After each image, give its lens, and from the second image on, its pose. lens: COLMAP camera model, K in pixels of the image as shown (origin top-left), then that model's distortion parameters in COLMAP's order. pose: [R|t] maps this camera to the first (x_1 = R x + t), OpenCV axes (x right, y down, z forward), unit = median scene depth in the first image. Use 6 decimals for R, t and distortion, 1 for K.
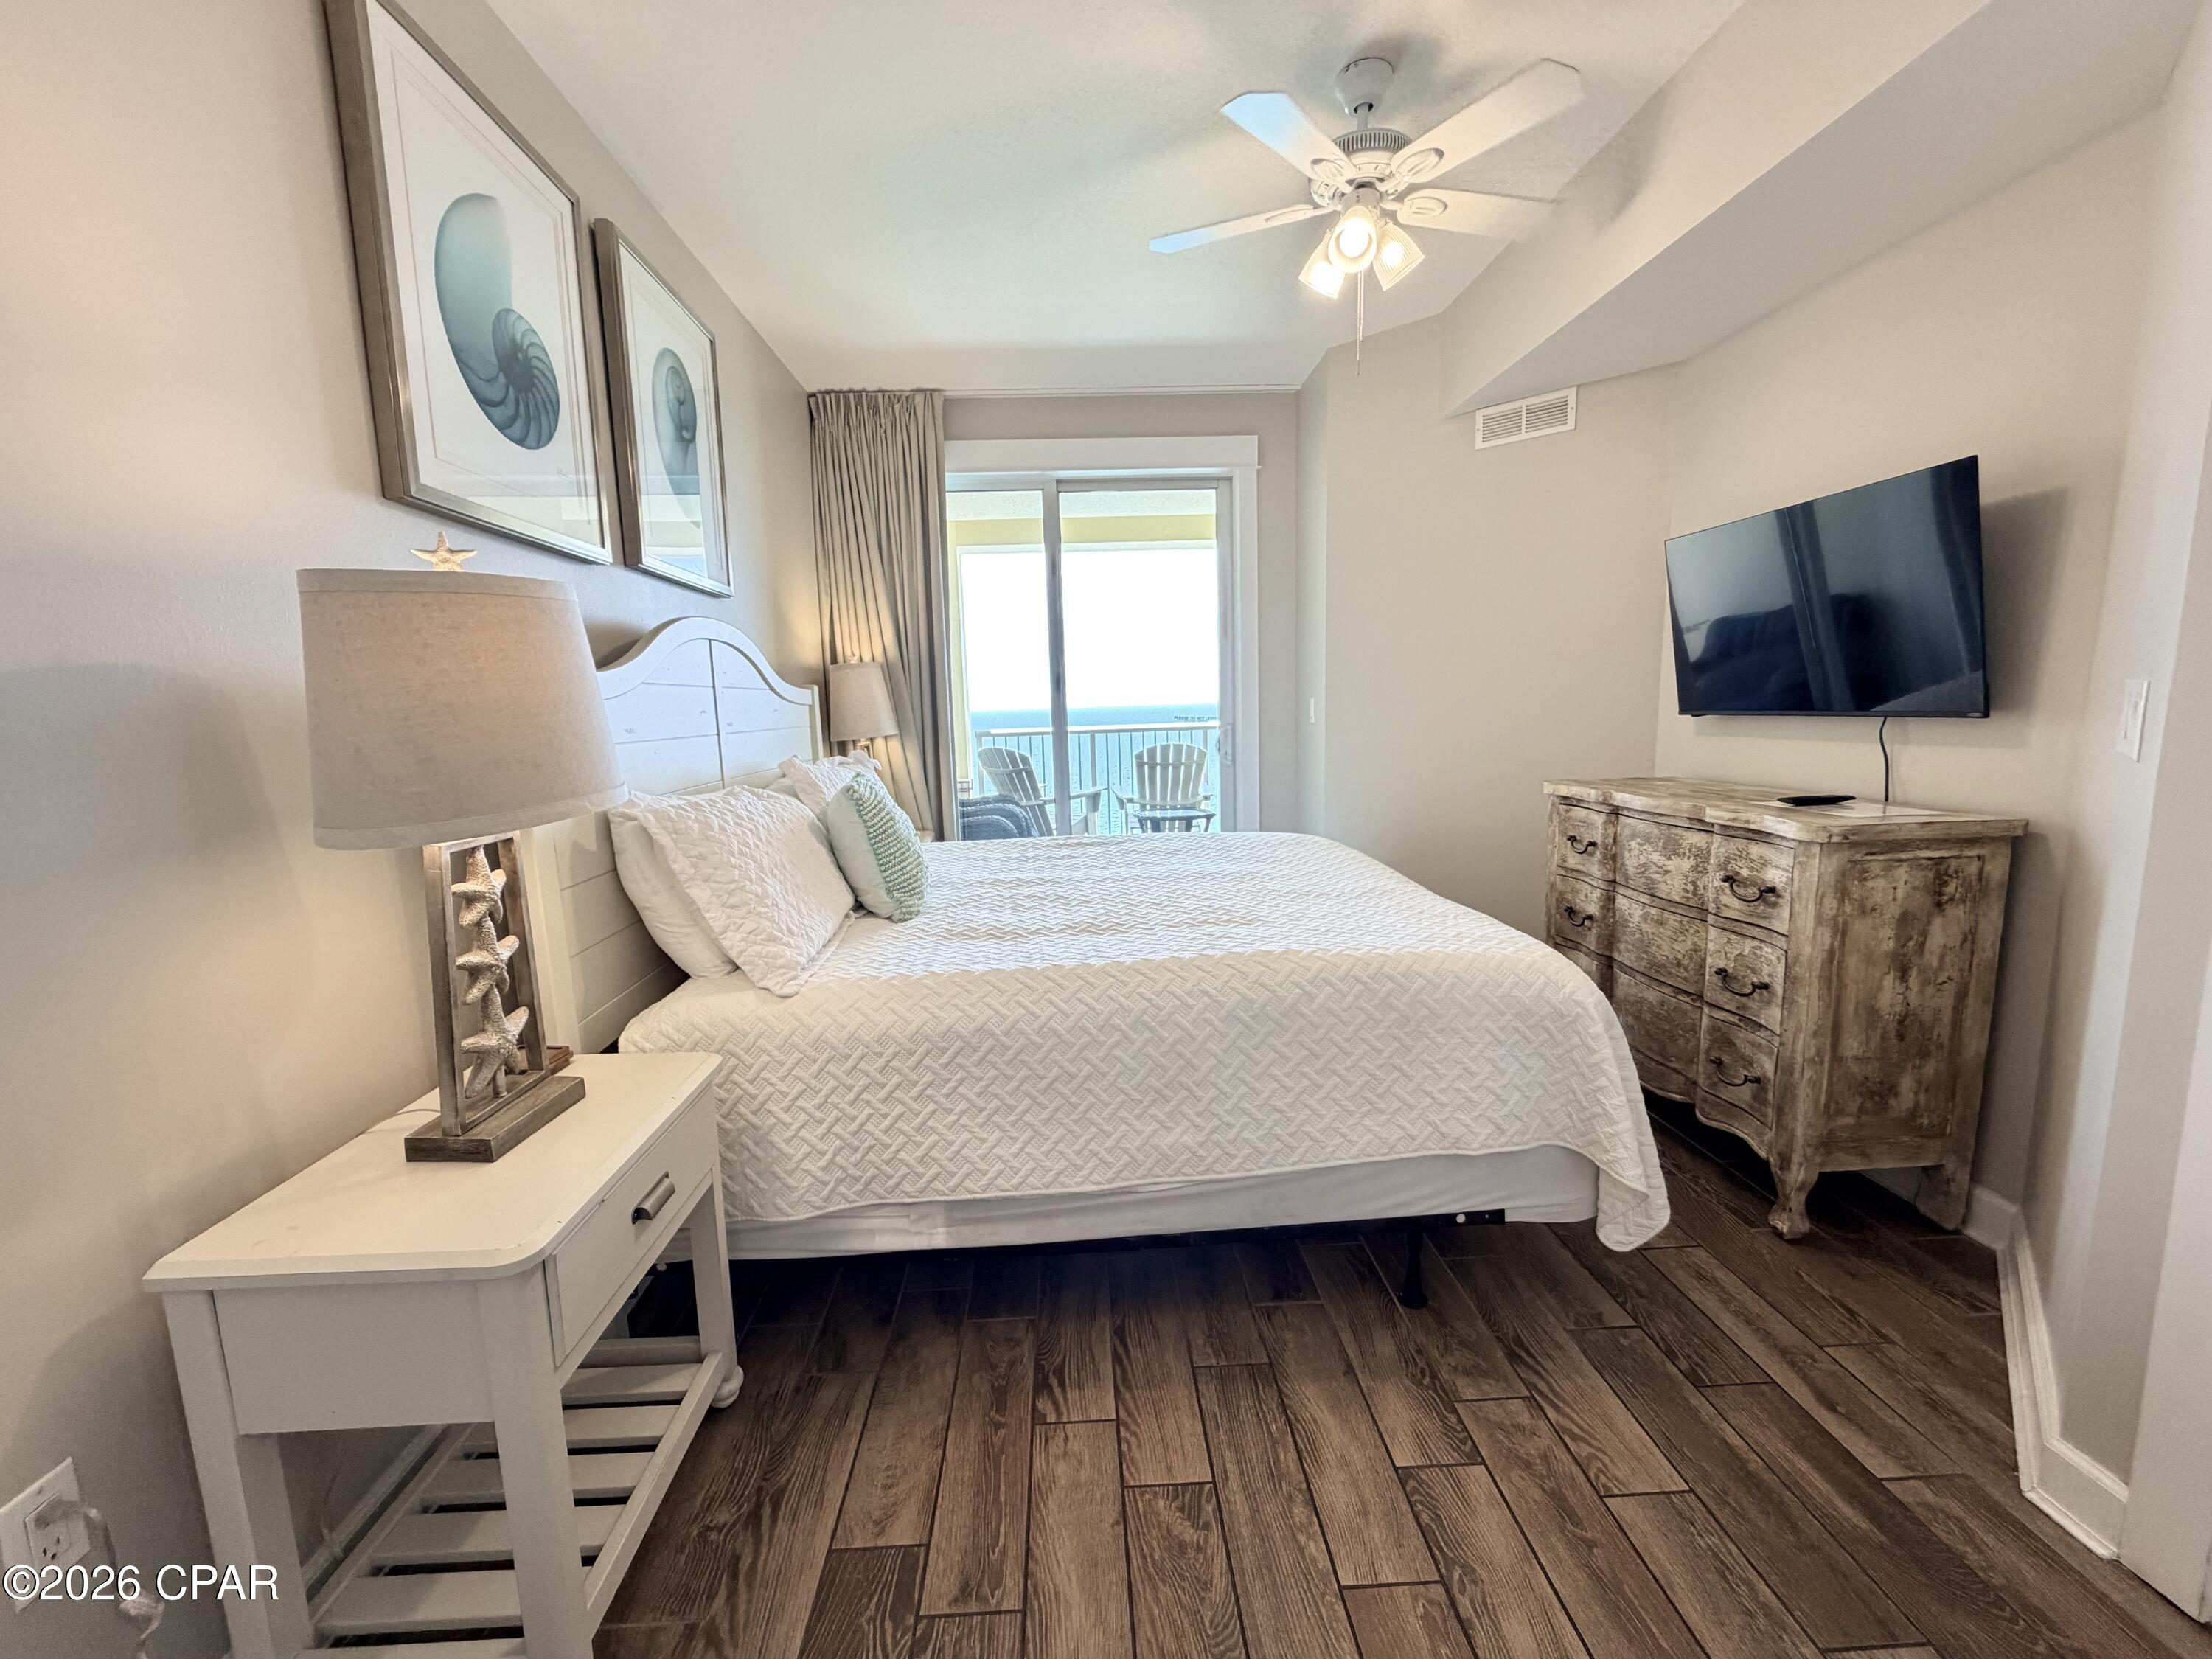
lens RADIAL K [[882.3, 0, 1101.3], [0, 882.3, 826.9], [0, 0, 1]] dist [0.000234, -0.000008]
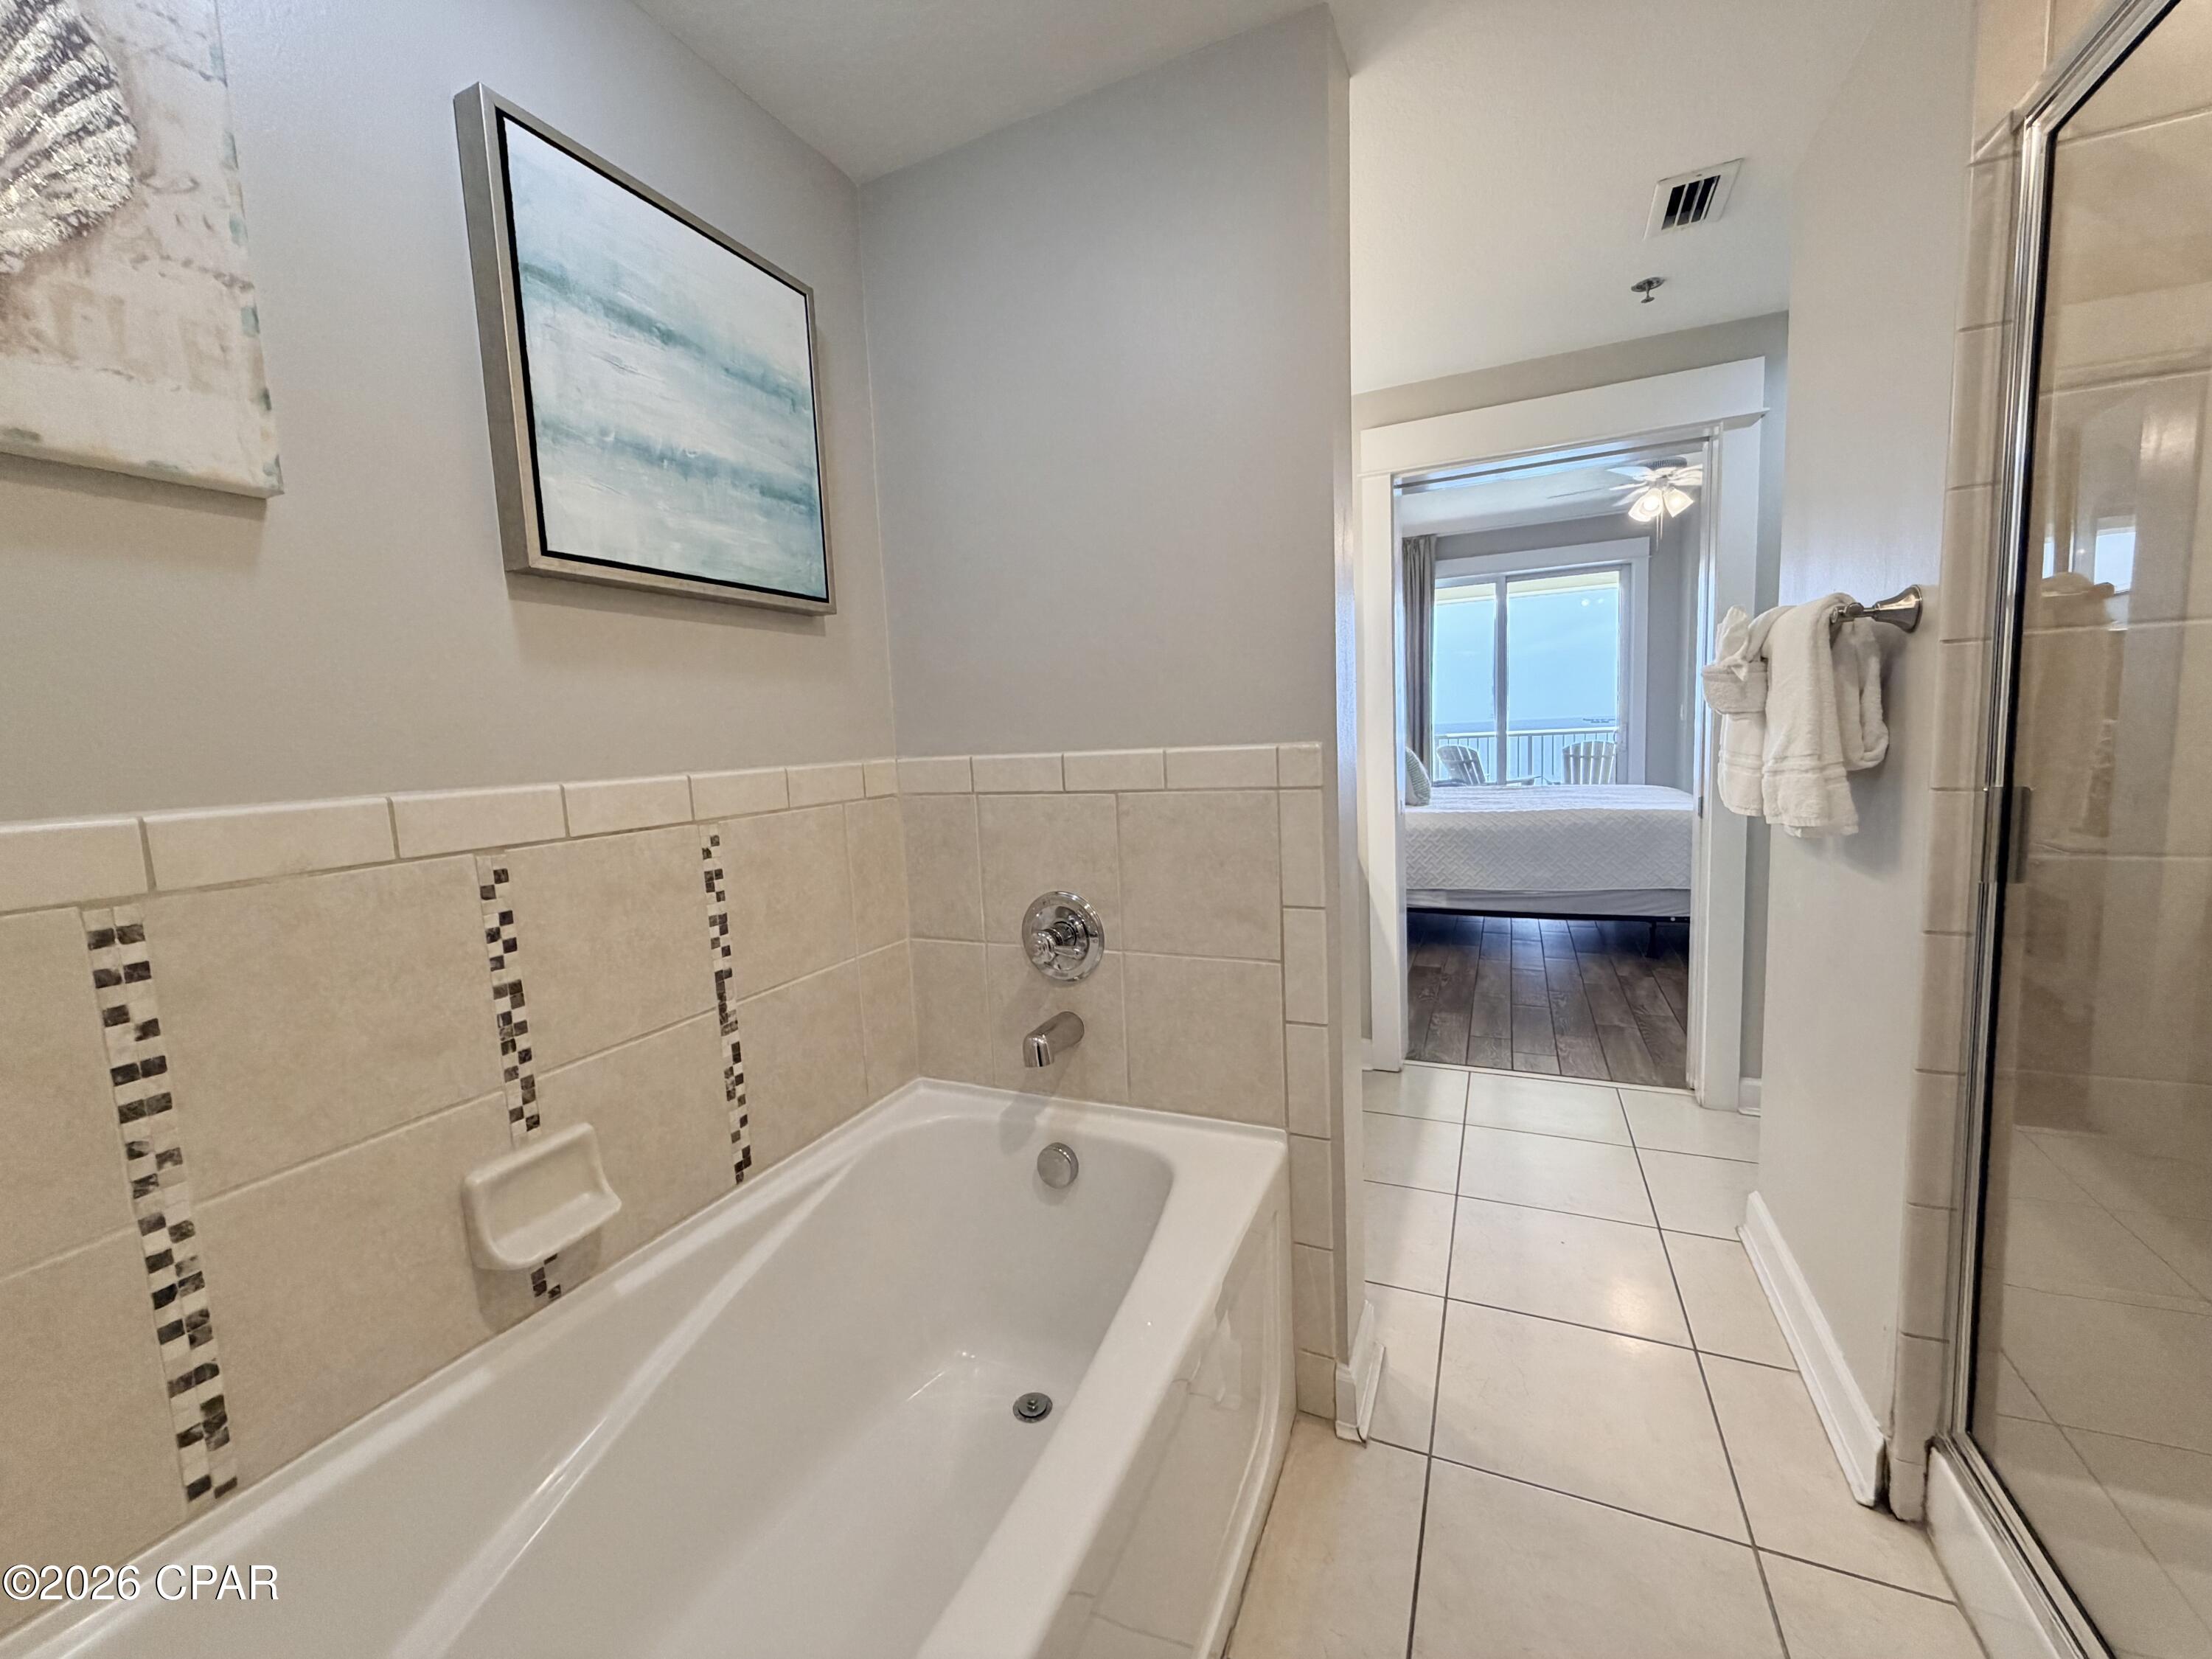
lens RADIAL K [[882.3, 0, 1113.1], [0, 882.3, 826.9], [0, 0, 1]] dist [0.000234, -0.000008]
pose [[0.894623, 0.037464, -0.445248, 0.043786], [-0.045404, 0.998943, -0.007177, 0.116521], [0.444509, 0.026637, 0.895378, -0.768668]]
